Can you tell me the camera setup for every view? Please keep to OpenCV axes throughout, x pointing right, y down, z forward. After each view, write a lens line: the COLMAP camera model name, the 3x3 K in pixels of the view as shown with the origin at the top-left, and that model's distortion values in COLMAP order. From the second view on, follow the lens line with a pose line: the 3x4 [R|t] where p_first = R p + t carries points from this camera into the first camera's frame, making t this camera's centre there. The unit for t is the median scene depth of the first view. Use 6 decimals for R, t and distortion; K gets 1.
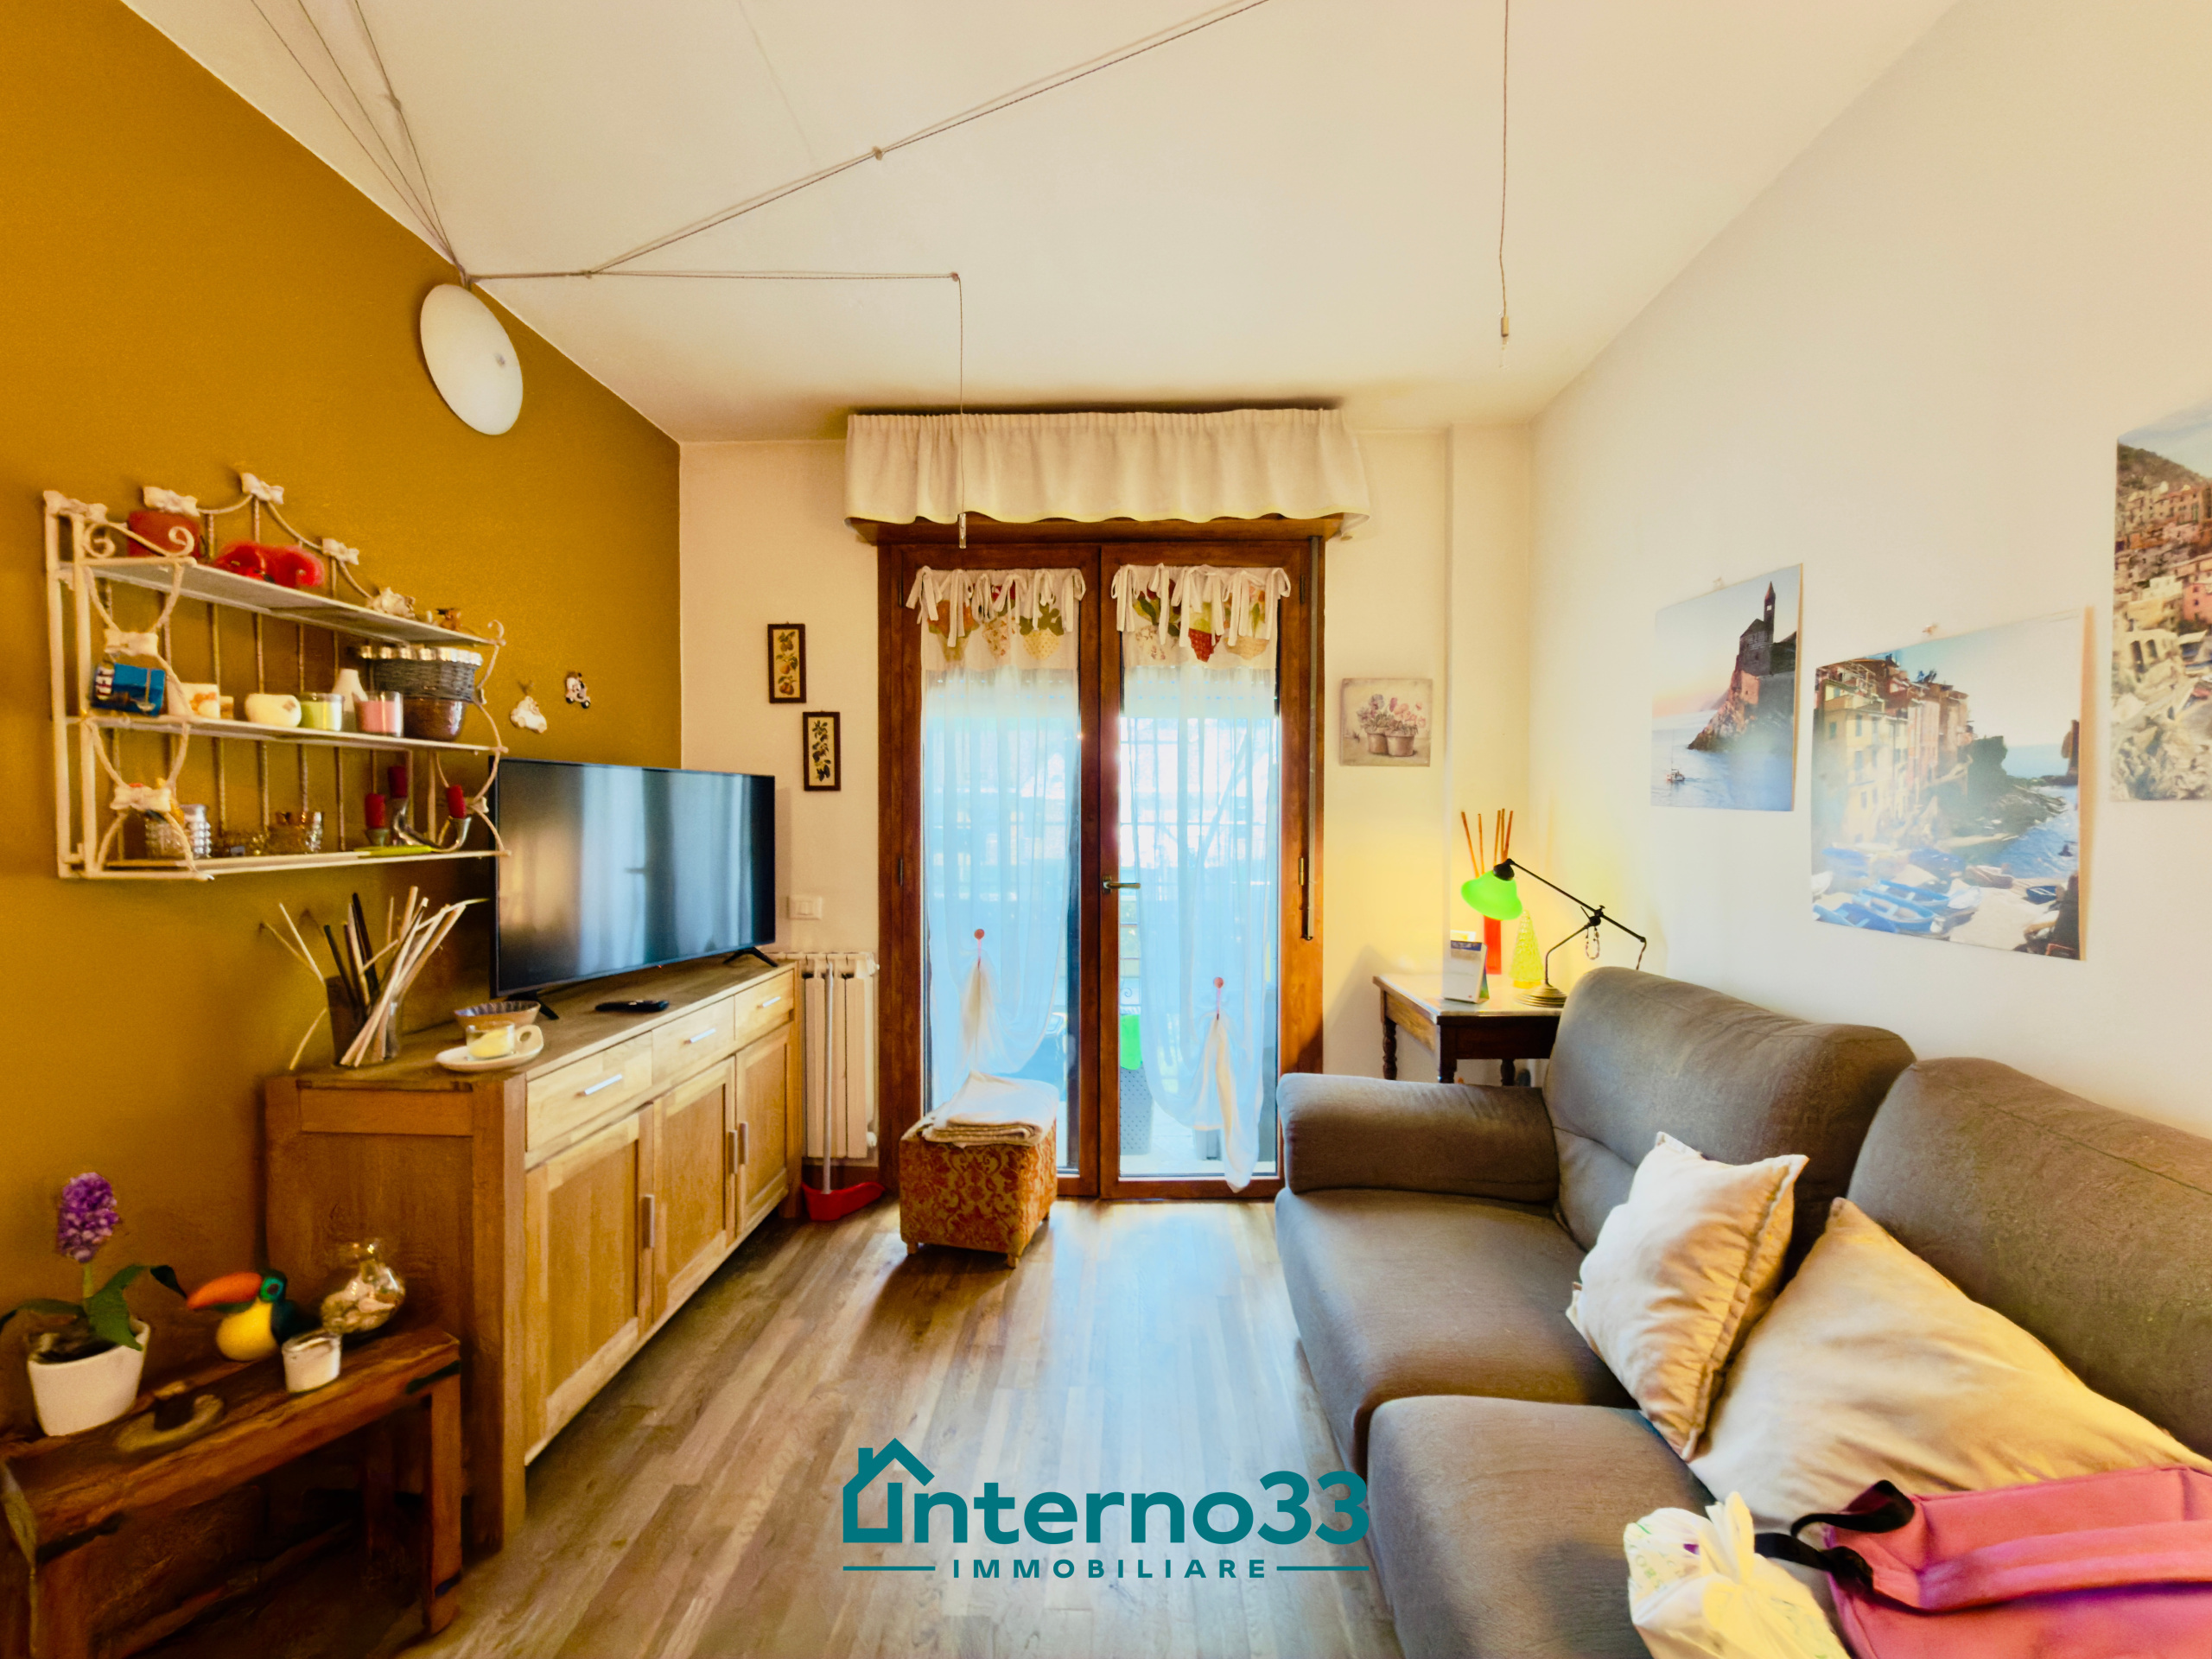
lens RADIAL K [[894.2, 0, 1113.7], [0, 894.2, 834.5], [0, 0, 1]] dist [0.002094, 0.000096]
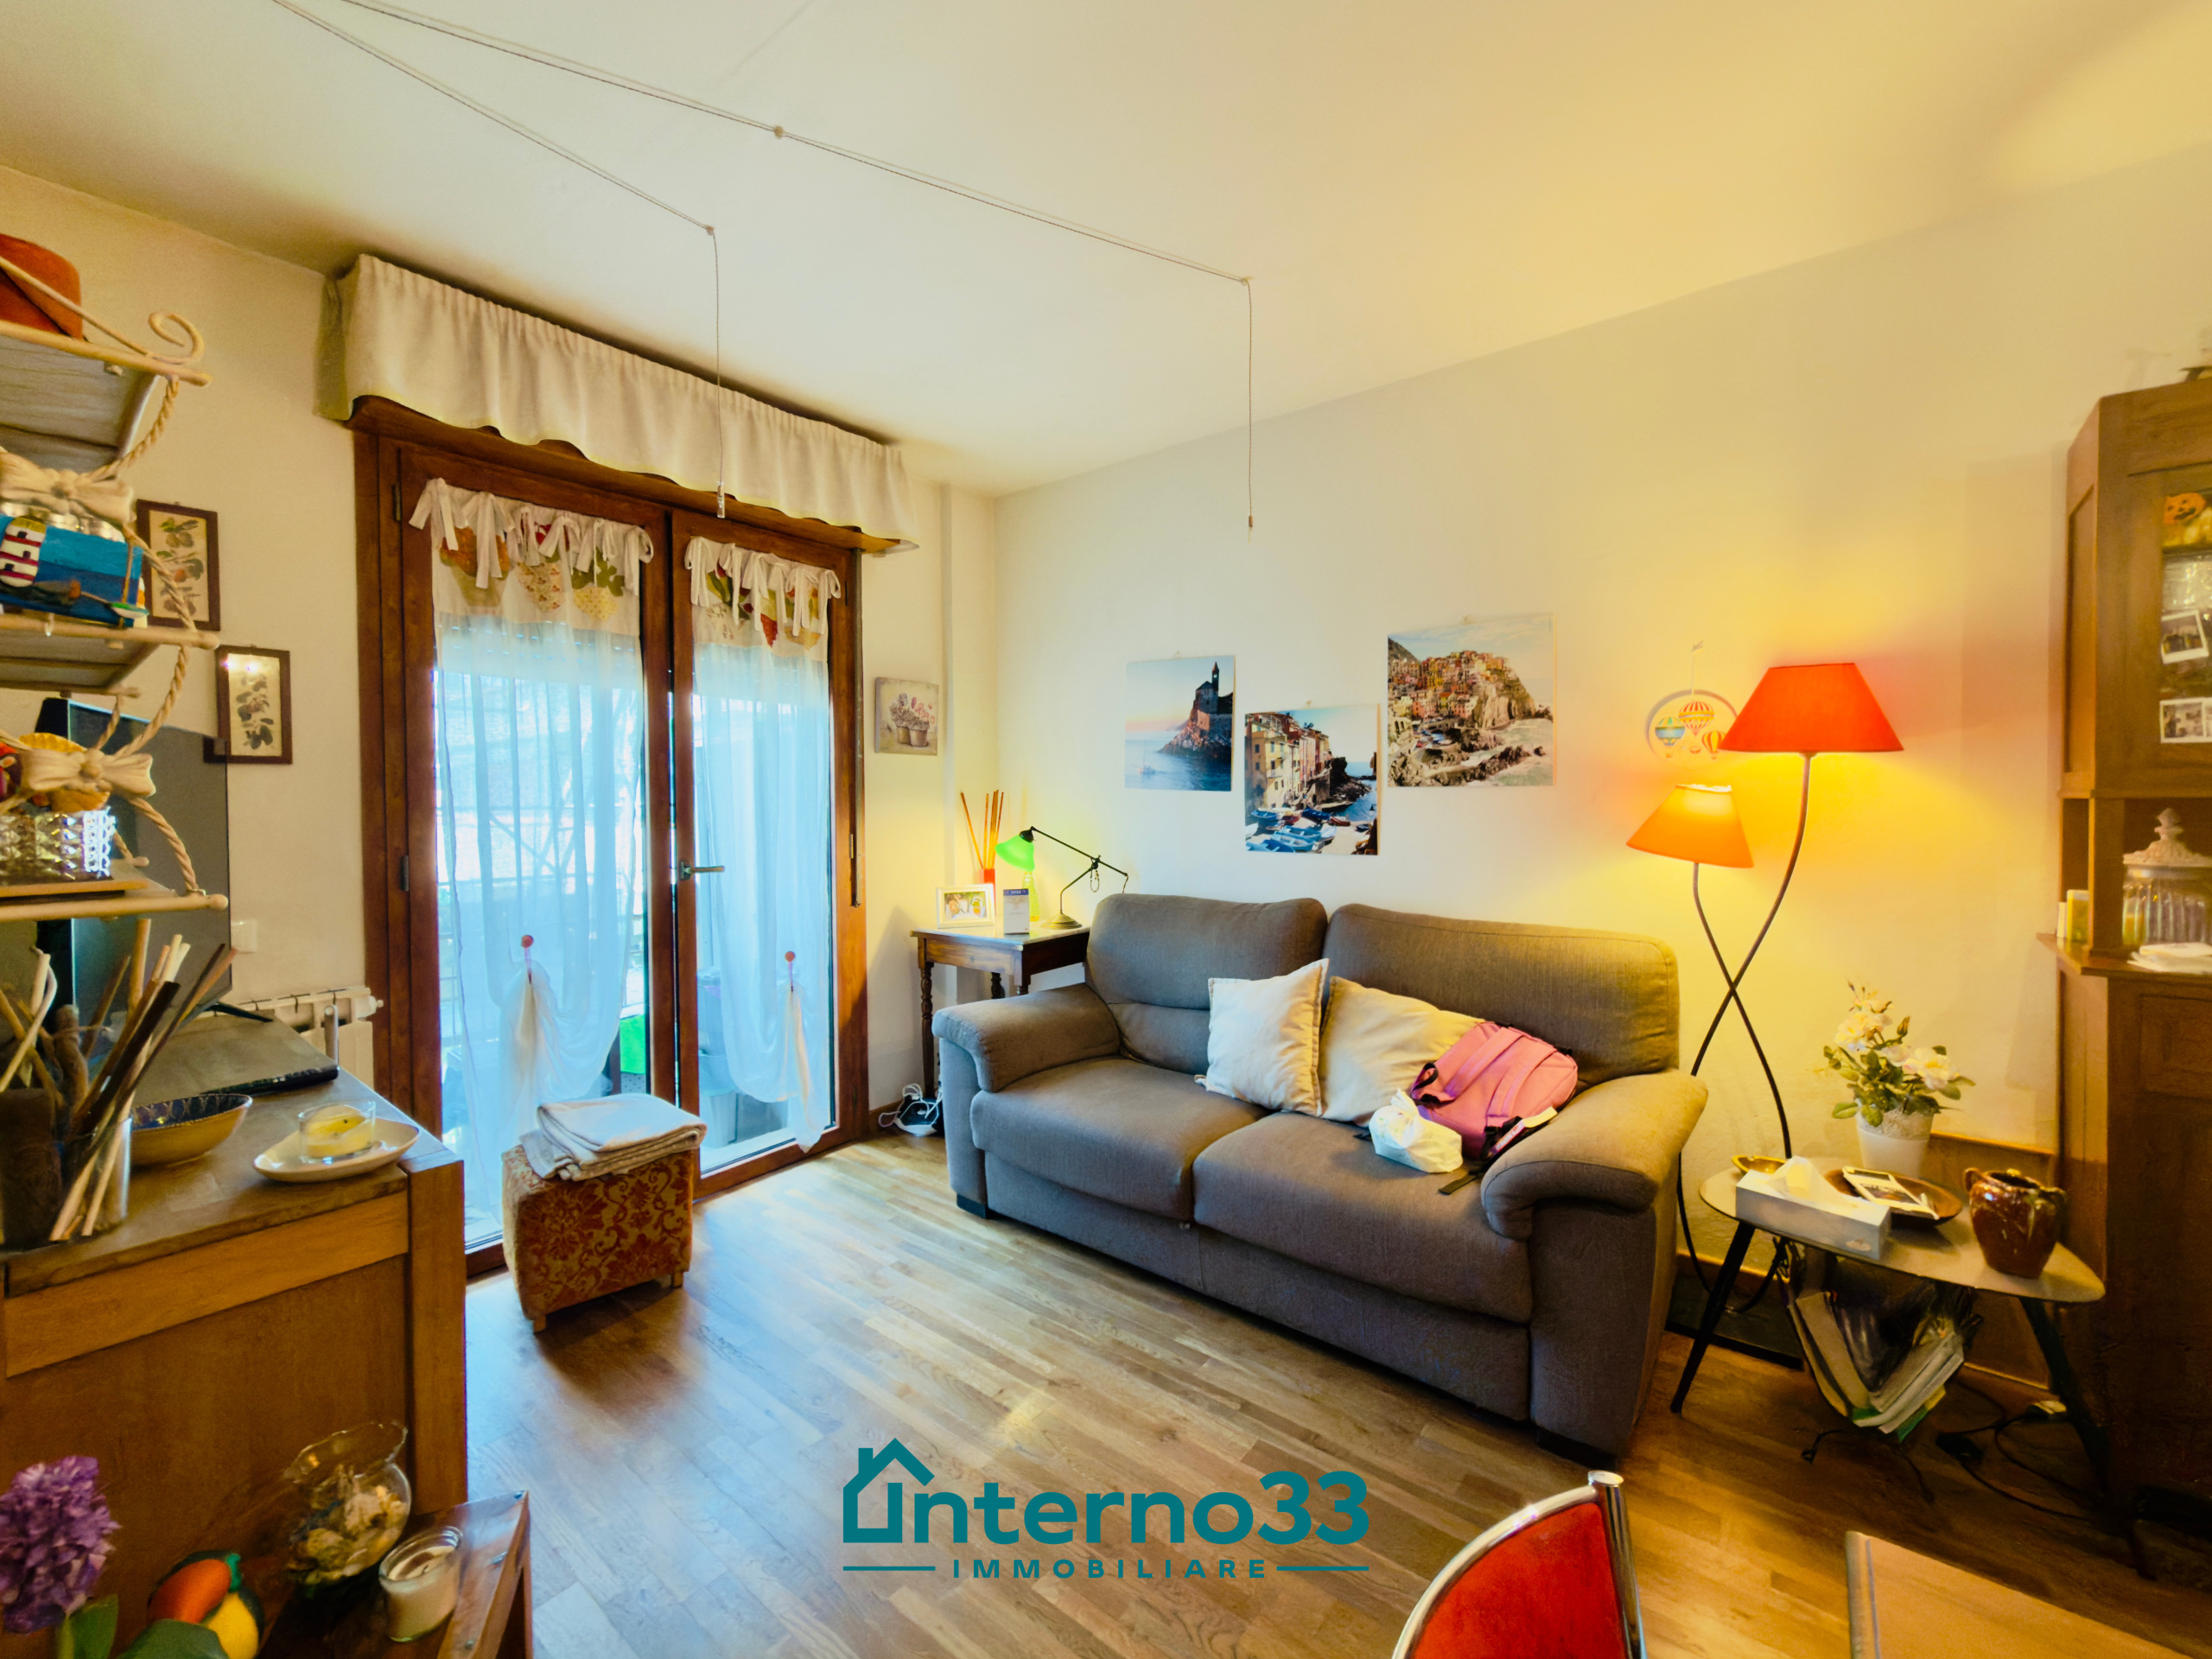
lens RADIAL K [[903.2, 0, 1112.4], [0, 903.2, 813.9], [0, 0, 1]] dist [0.000177, 0.000162]
pose [[0.593332, -0.020982, 0.804684, -0.542816], [0.022634, 0.999700, 0.009378, -0.002095], [-0.804640, 0.012649, 0.593629, 0.072536]]
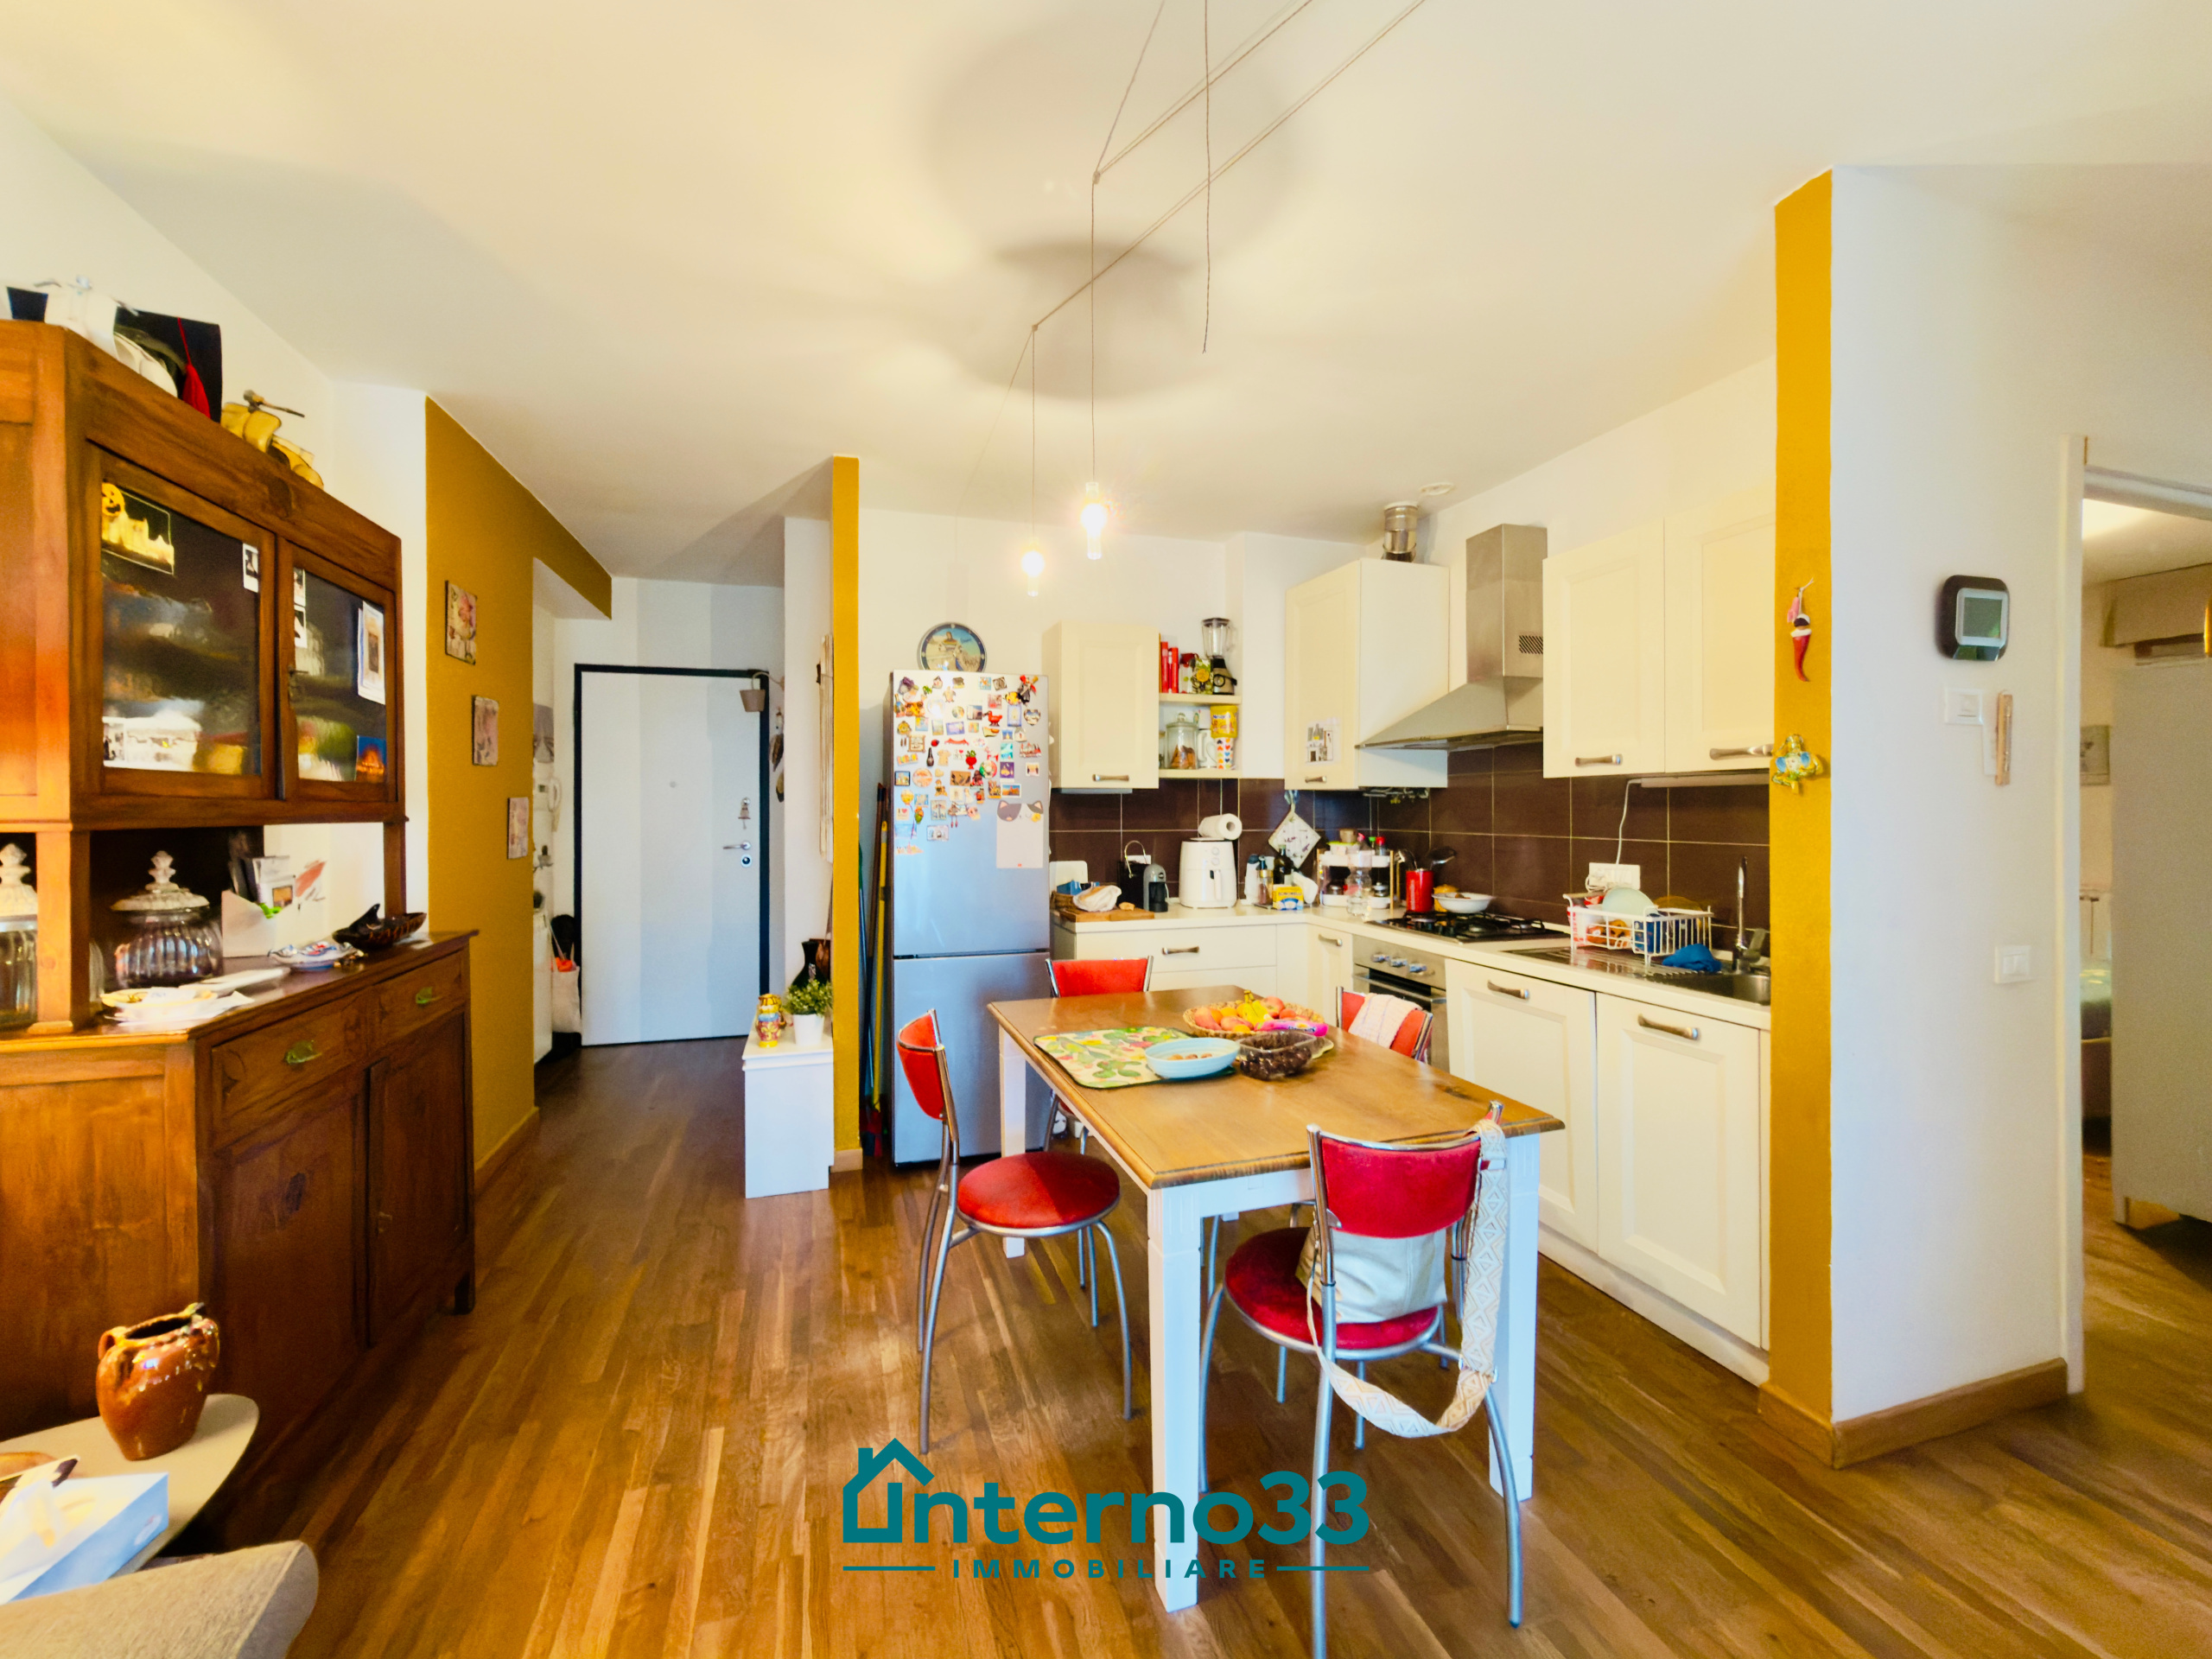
lens RADIAL K [[896.5, 0, 1101.9], [0, 896.5, 803.1], [0, 0, 1]] dist [-0.001620, -0.000054]
pose [[-0.945975, 0.000969, -0.324238, -0.023055], [-0.004669, 0.999851, 0.016610, -0.017614], [0.324206, 0.017226, -0.945830, 0.528370]]
